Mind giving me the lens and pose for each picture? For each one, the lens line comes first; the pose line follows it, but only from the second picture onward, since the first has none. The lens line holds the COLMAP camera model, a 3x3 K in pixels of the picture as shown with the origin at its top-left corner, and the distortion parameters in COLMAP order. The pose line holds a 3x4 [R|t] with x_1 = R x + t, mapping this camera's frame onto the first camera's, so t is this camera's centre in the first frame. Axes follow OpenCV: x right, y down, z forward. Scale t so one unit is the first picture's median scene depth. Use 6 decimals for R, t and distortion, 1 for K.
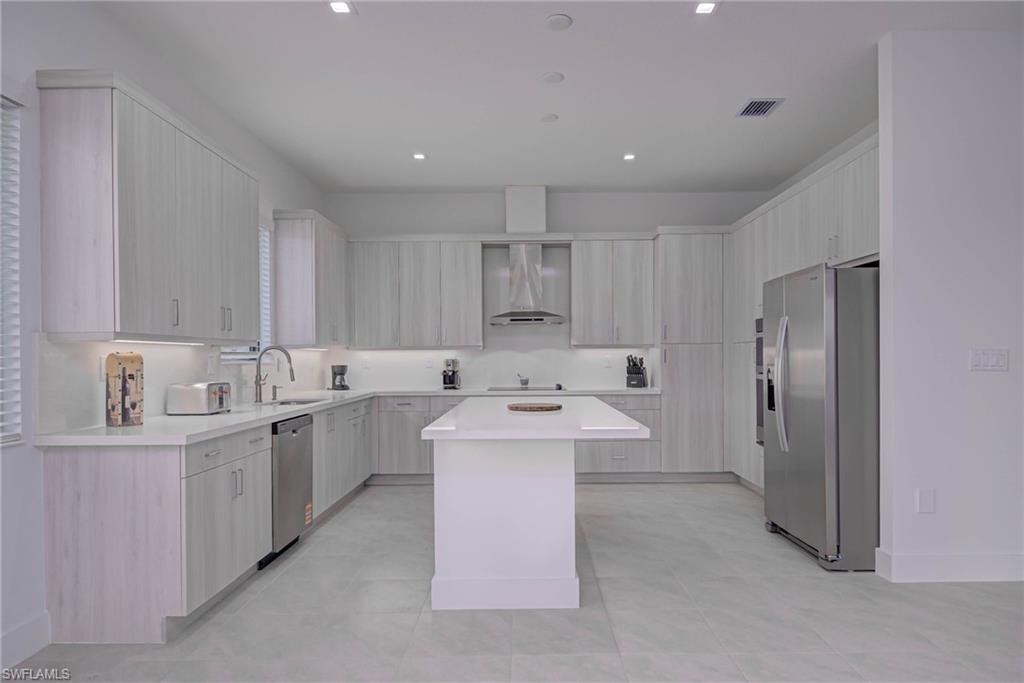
lens RADIAL K [[593.1, 0, 513.6], [0, 593.1, 359.4], [0, 0, 1]] dist [0.000464, 0.000462]
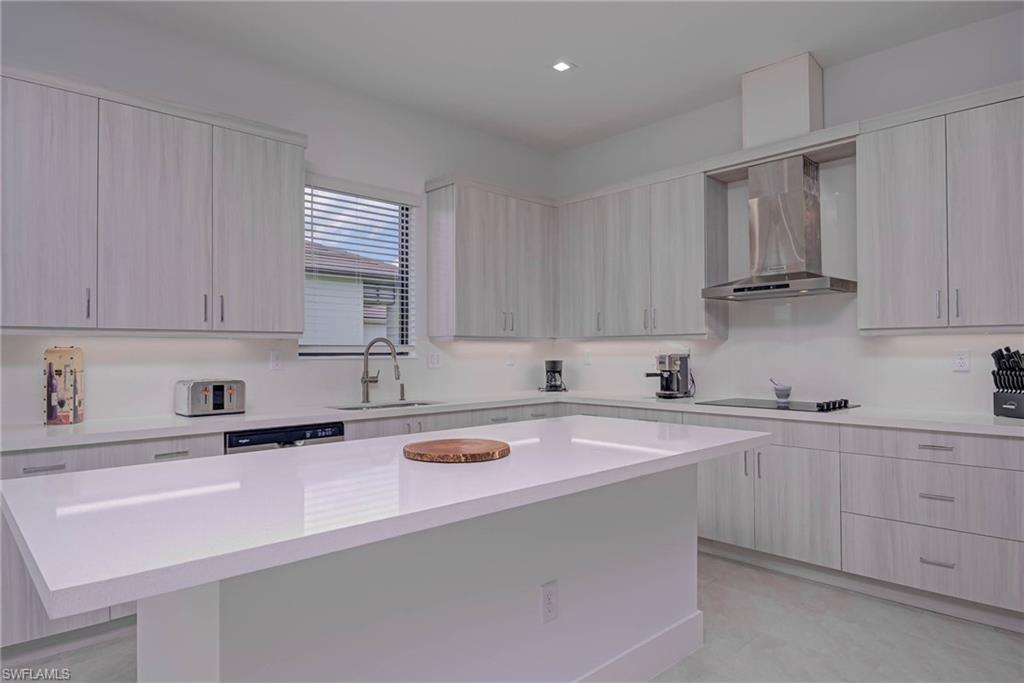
lens RADIAL K [[602.2, 0, 512.0], [0, 602.2, 341.5], [0, 0, 1]] dist [0.004510, 0.000338]
pose [[0.710229, -0.008758, -0.703916, 0.260915], [-0.002862, 0.999878, -0.015328, -0.003611], [0.703965, 0.012901, 0.710117, 0.394338]]
